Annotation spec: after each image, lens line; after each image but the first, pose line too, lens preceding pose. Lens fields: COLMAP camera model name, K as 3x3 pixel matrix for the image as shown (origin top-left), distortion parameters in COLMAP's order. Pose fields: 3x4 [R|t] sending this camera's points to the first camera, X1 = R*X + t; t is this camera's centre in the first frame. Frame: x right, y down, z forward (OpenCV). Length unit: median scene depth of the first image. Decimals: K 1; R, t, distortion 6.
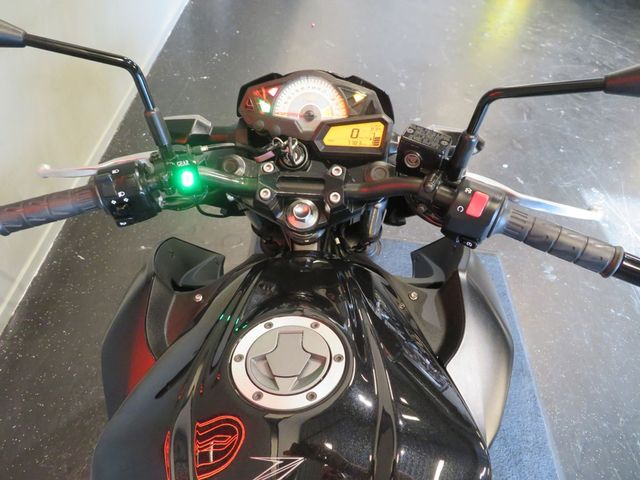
lens RADIAL K [[450.7, 0, 320.0], [0, 450.7, 240.0], [0, 0, 1]] dist [-0.004485, 0.001293]
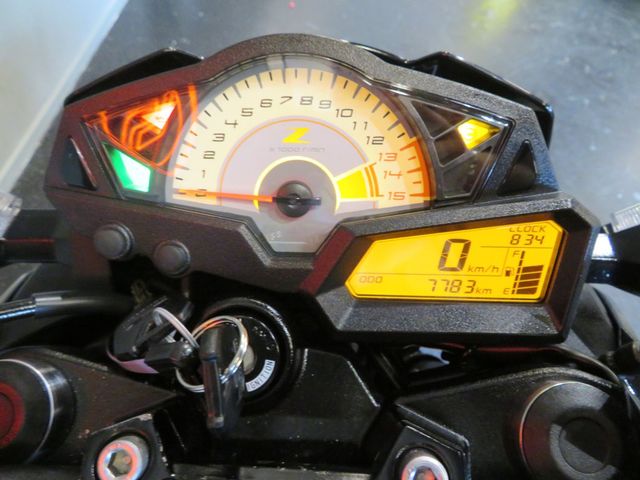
lens RADIAL K [[450.7, 0, 320.0], [0, 450.7, 240.0], [0, 0, 1]] dist [-0.004485, 0.001293]
pose [[0.998920, -0.035284, 0.030240, -0.016926], [0.034702, 0.999206, 0.019578, -0.255299], [-0.030907, -0.018507, 0.999351, 0.716333]]
